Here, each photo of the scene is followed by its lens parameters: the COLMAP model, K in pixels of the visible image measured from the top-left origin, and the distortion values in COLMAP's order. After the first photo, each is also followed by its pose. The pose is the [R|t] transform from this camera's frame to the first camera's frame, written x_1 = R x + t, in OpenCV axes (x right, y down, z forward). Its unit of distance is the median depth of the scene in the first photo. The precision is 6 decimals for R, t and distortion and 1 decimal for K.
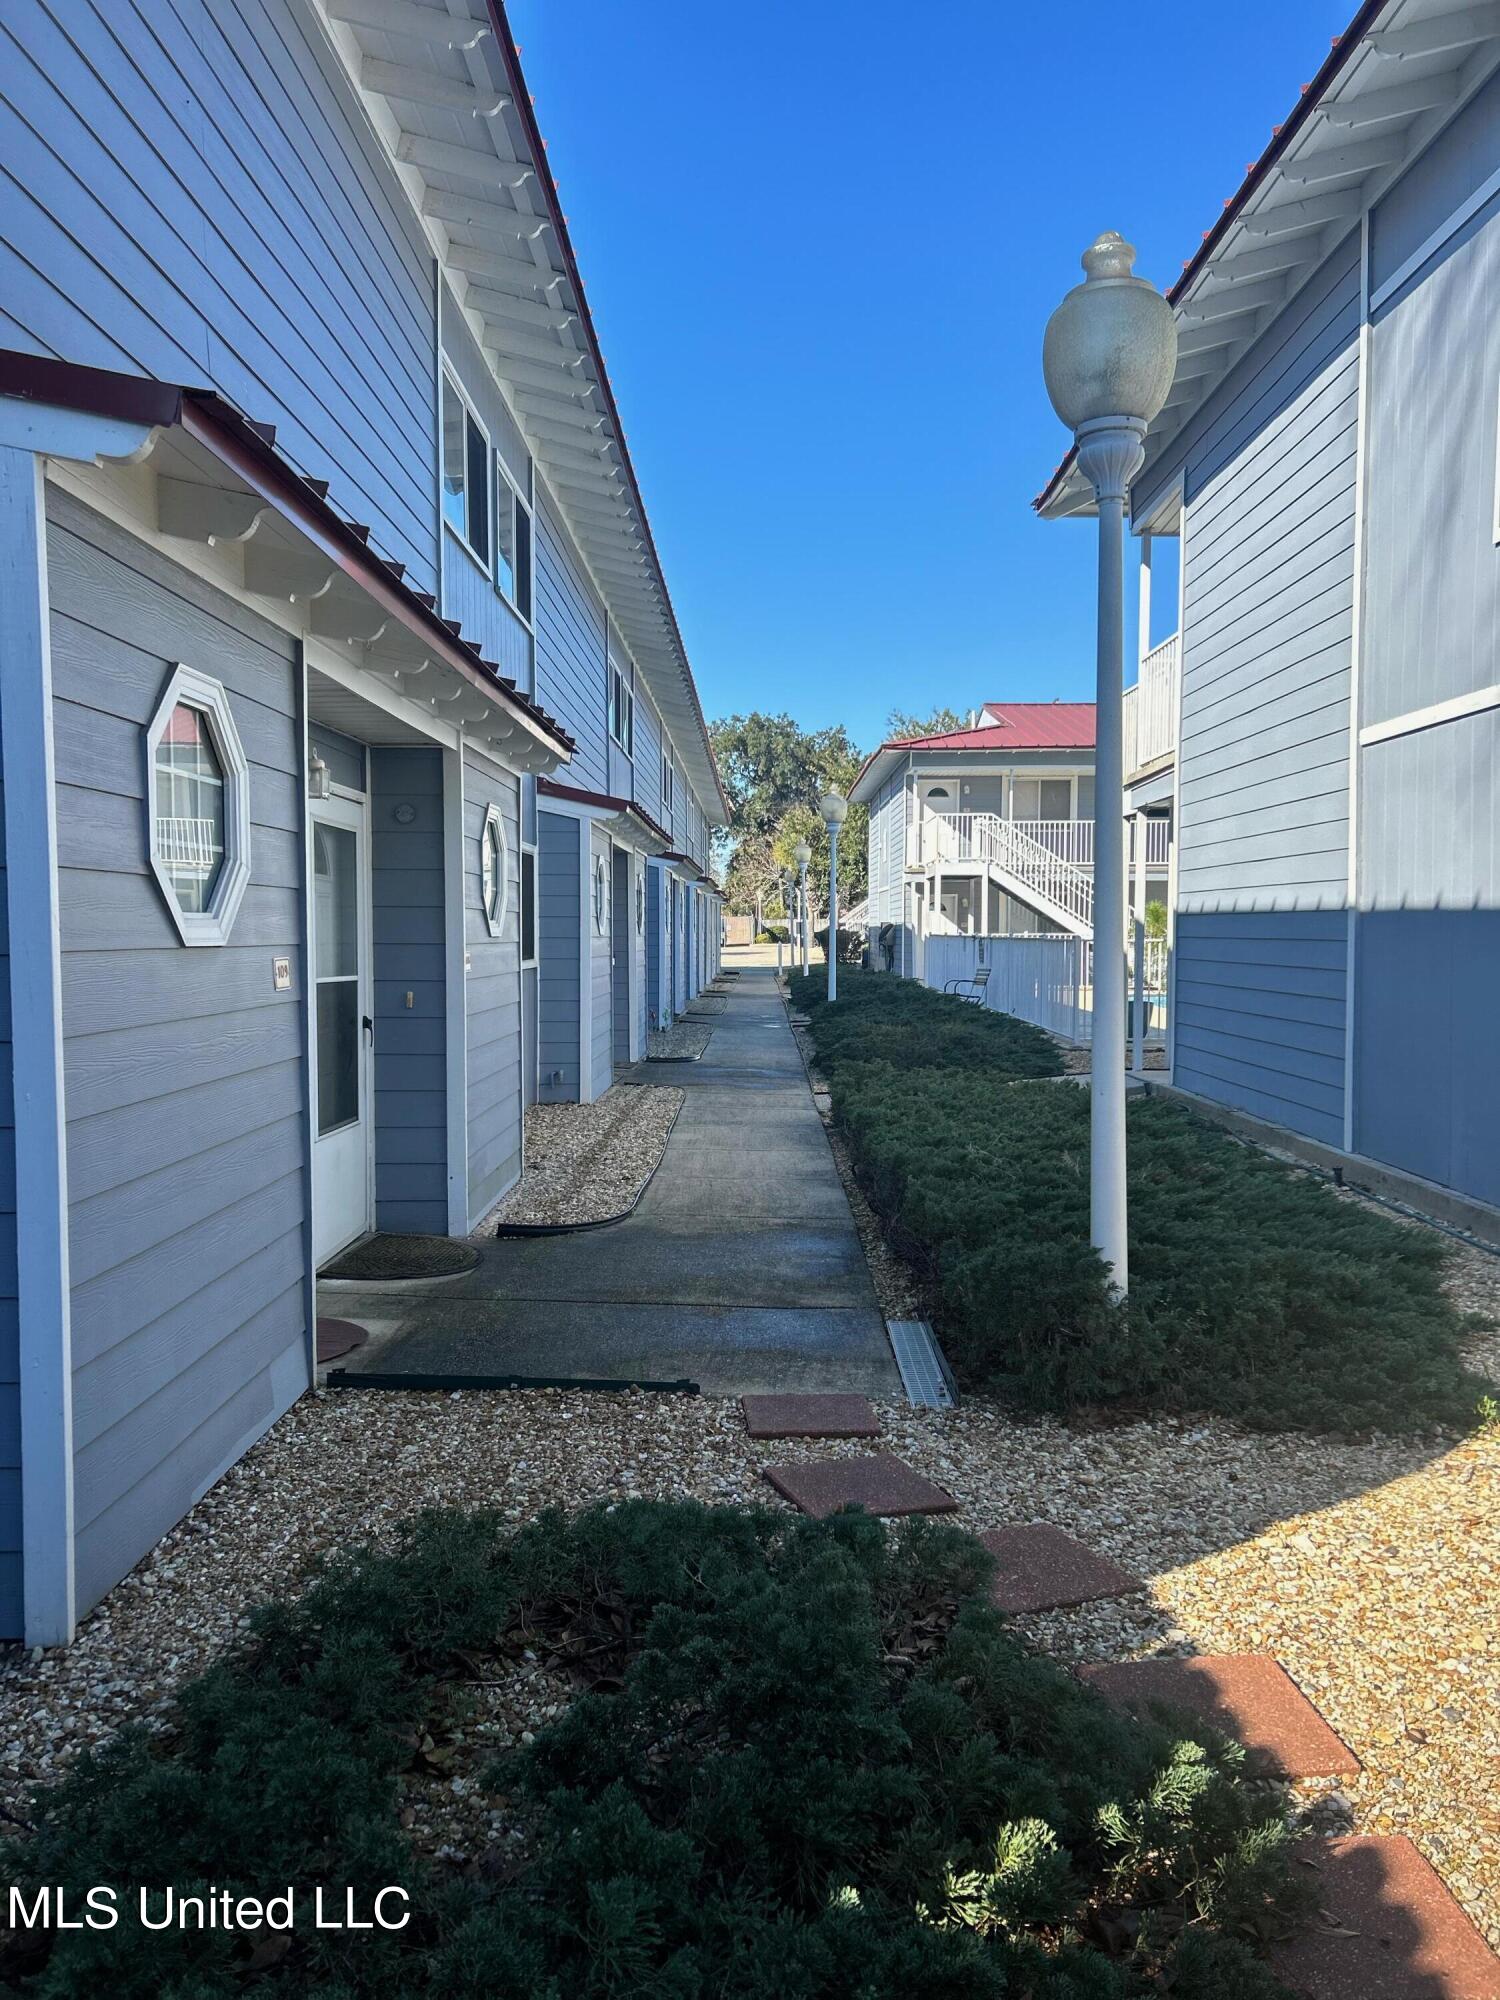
lens RADIAL K [[1486.9, 0, 751.1], [0, 1486.9, 1020.7], [0, 0, 1]] dist [0.057553, -0.067615]
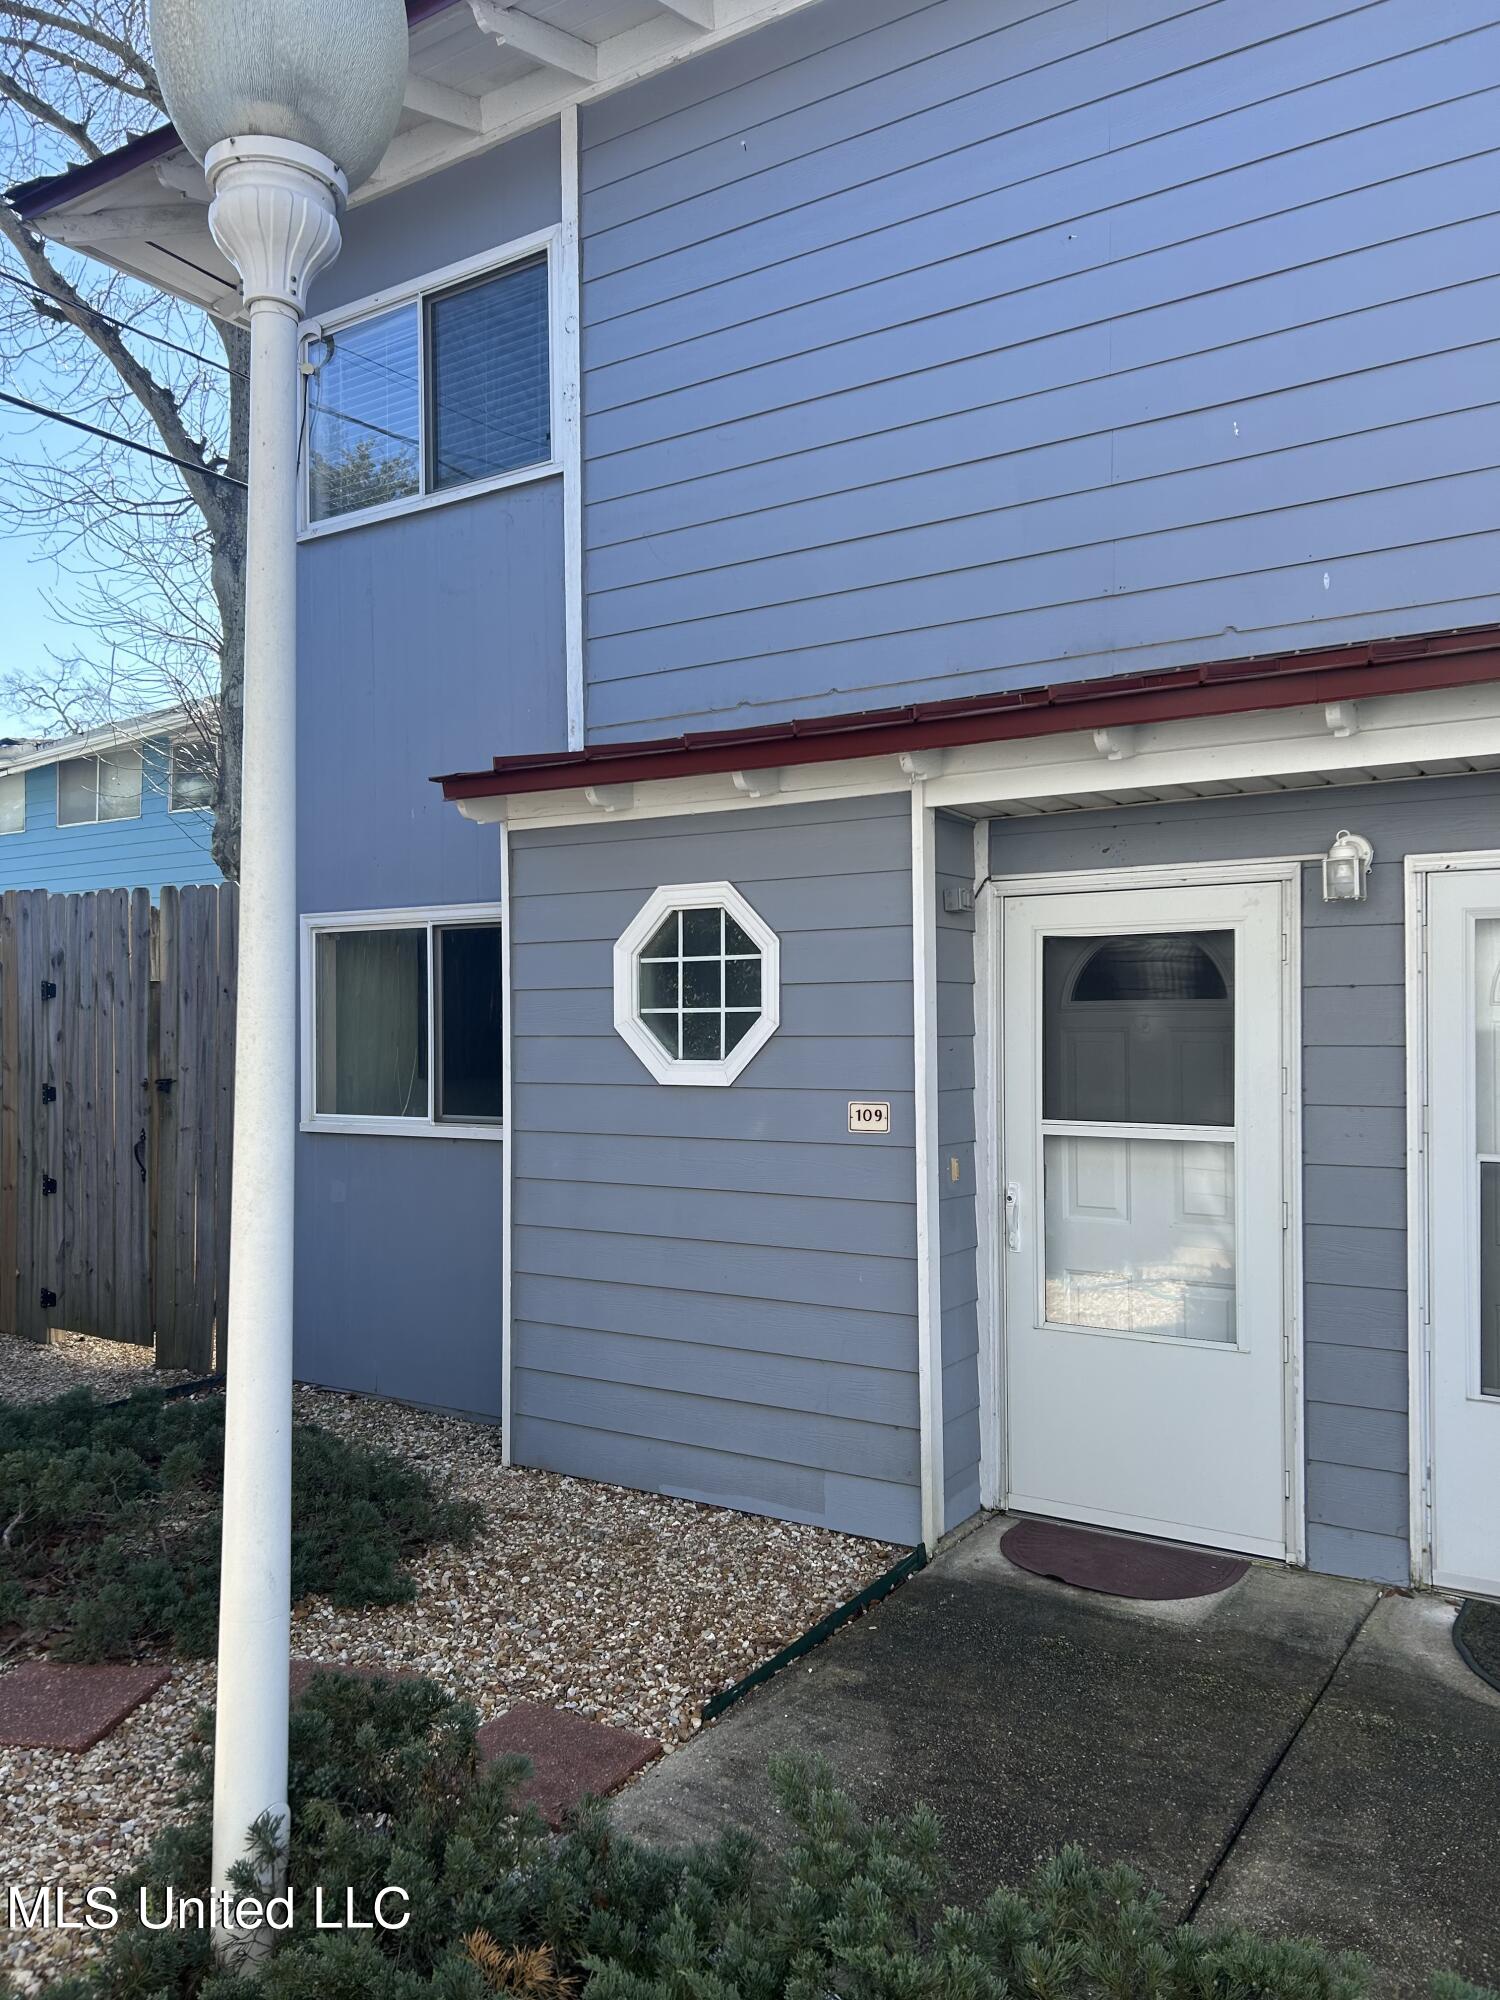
lens RADIAL K [[1486.9, 0, 751.1], [0, 1486.9, 1020.7], [0, 0, 1]] dist [0.057553, -0.067615]
pose [[-0.539821, -0.002014, -0.841777, 0.598968], [-0.048081, 0.998438, 0.028445, -0.122241], [0.840405, 0.055829, -0.539075, 1.454286]]
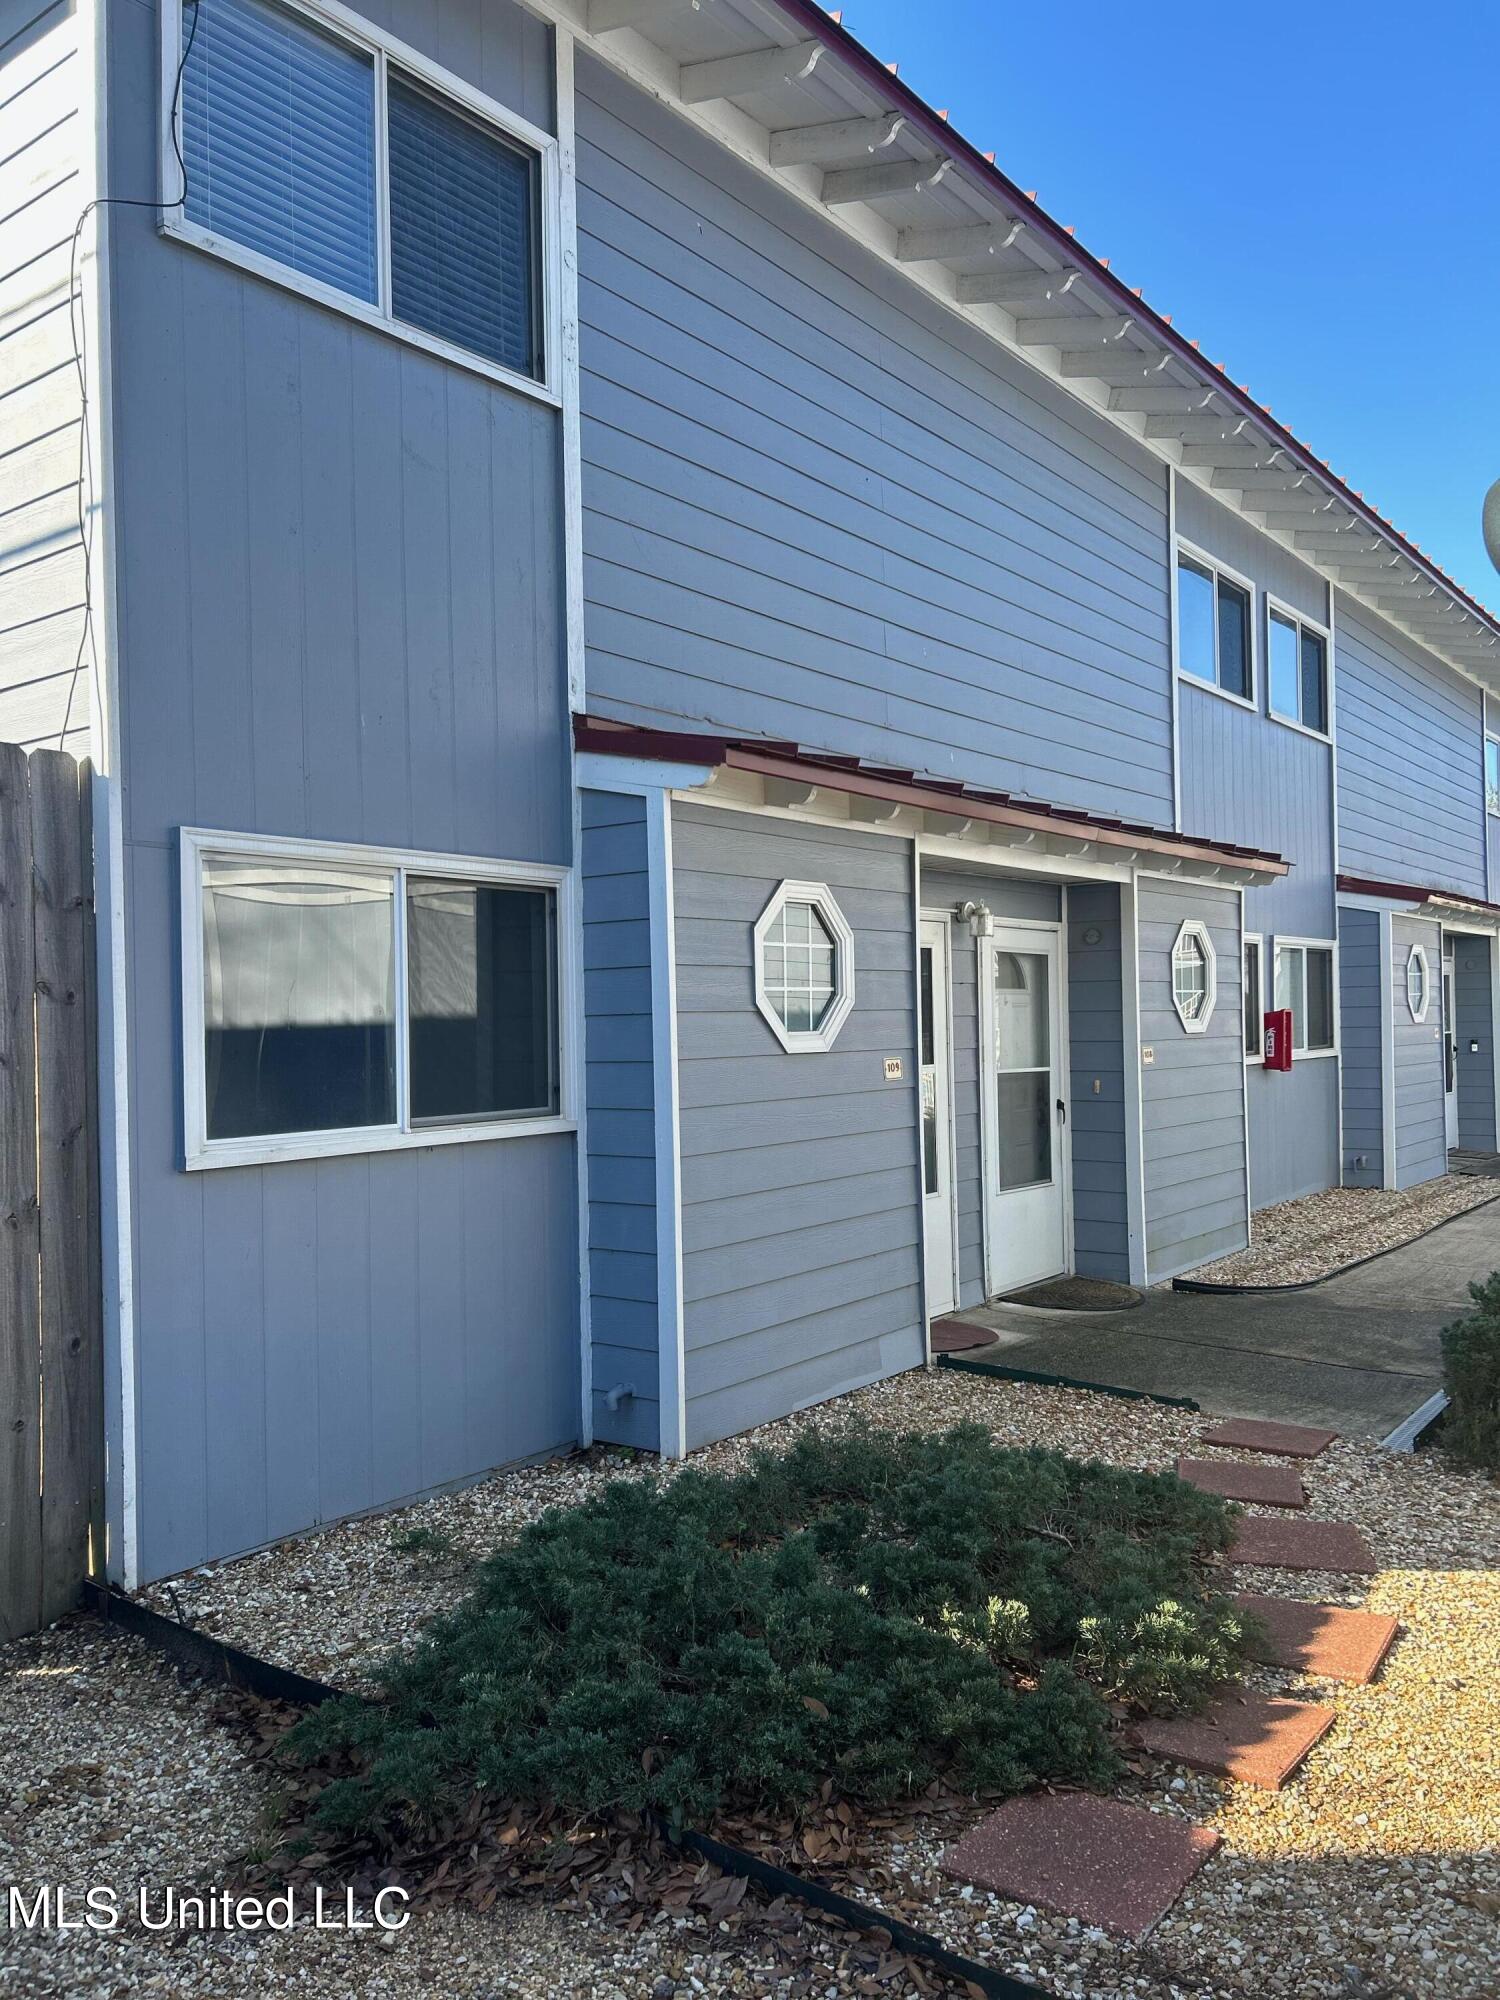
lens RADIAL K [[1486.9, 0, 751.1], [0, 1486.9, 1020.7], [0, 0, 1]] dist [0.057553, -0.067615]
pose [[0.793067, -0.017811, -0.608874, 0.445861], [-0.016143, 0.998607, -0.050238, -0.003177], [0.608920, 0.049671, 0.791675, -0.225503]]
